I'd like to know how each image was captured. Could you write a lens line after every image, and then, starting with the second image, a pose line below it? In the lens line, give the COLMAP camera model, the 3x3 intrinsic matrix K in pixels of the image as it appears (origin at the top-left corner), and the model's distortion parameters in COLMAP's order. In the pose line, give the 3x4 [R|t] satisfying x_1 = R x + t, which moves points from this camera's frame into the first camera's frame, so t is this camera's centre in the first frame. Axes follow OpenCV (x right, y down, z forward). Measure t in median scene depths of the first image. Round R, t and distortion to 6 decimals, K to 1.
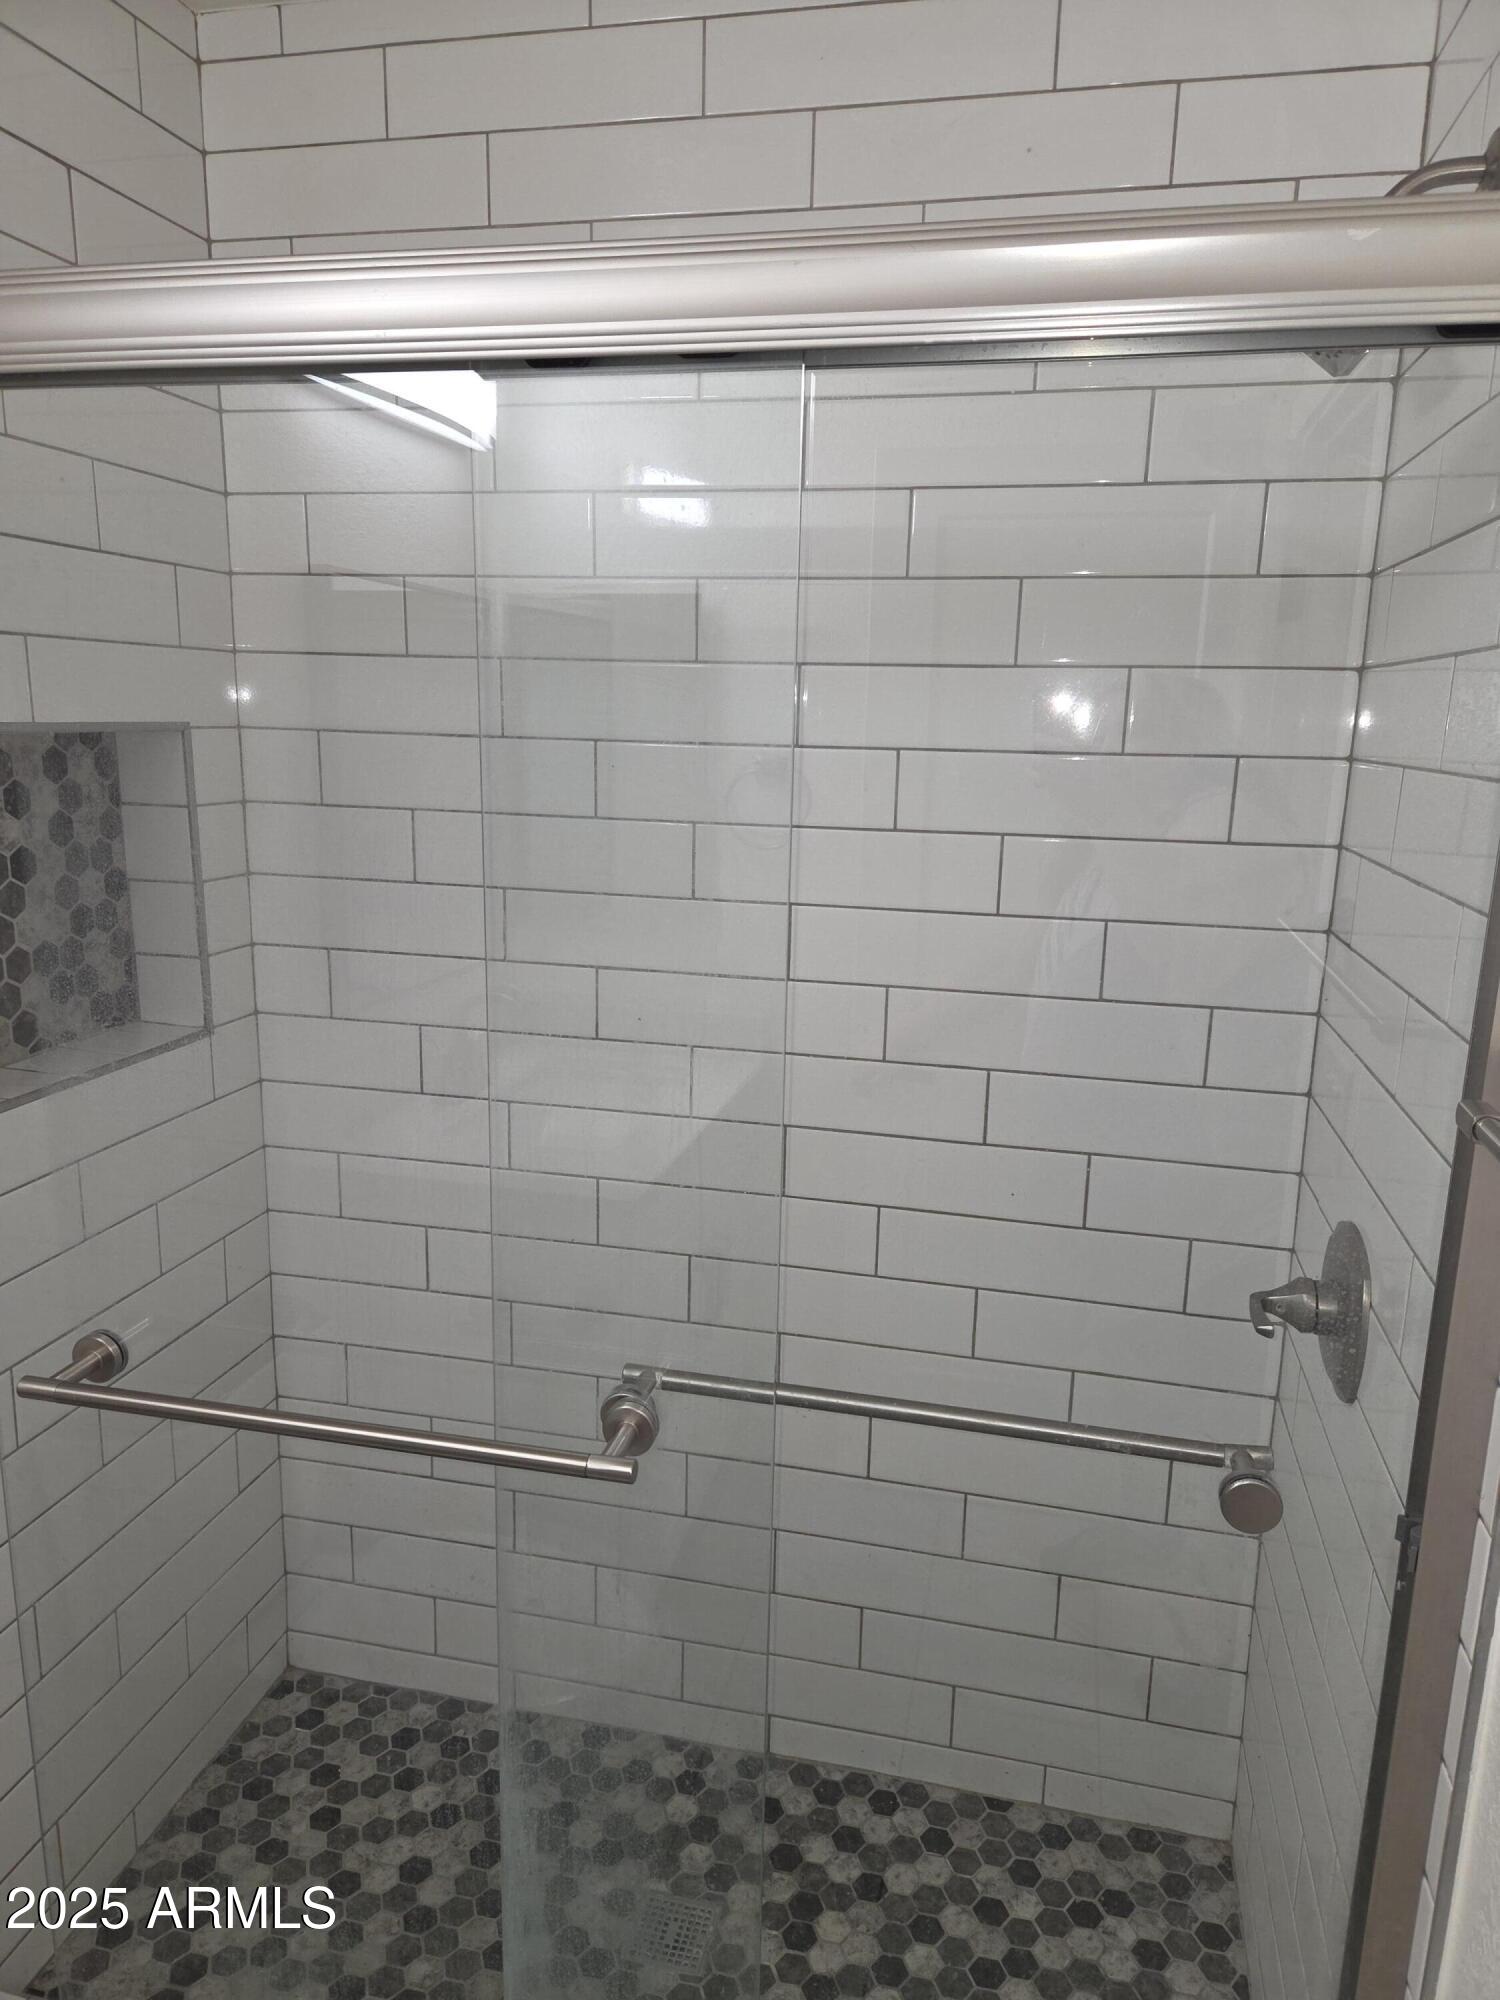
lens RADIAL K [[1339.0, 0, 749.3], [0, 1339.0, 1006.0], [0, 0, 1]] dist [0.059230, -0.045934]
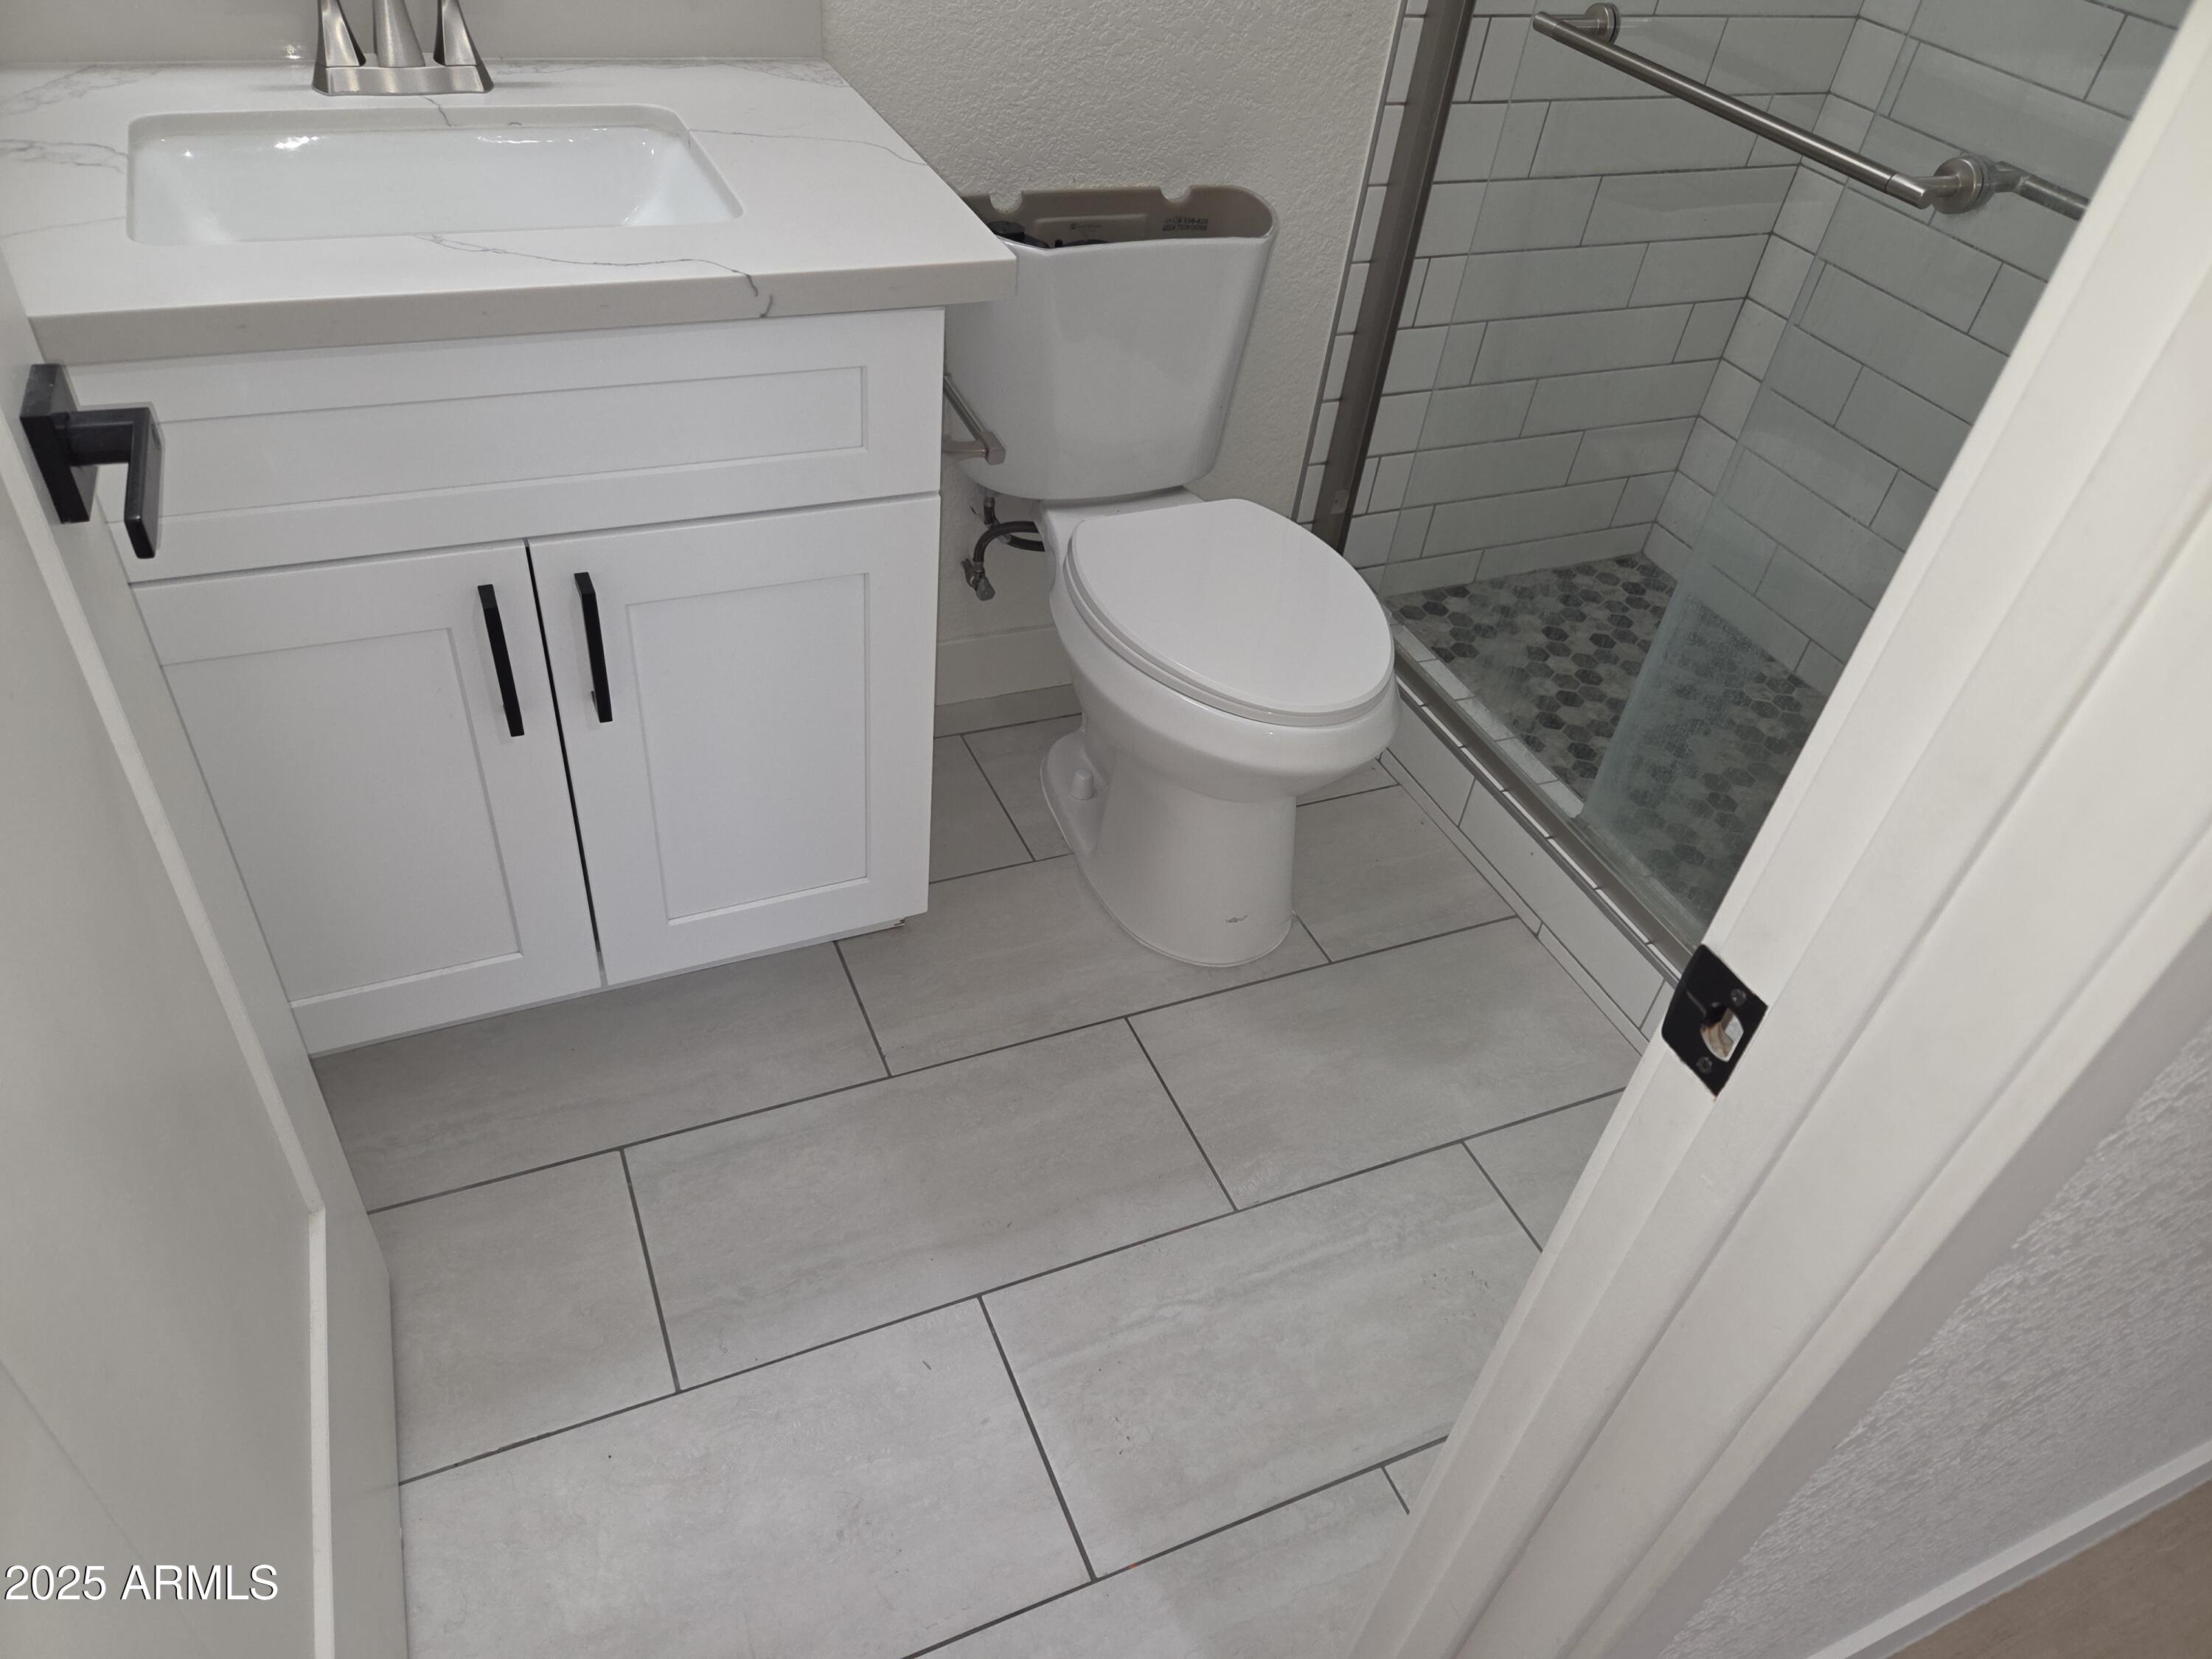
lens RADIAL K [[1481.0, 0, 1101.8], [0, 1481.0, 826.6], [0, 0, 1]] dist [0.059230, -0.045934]
pose [[0.594739, 0.559869, -0.576916, 0.262751], [-0.262438, 0.813527, 0.518942, 0.159916], [0.759876, -0.157231, 0.630767, -0.176465]]
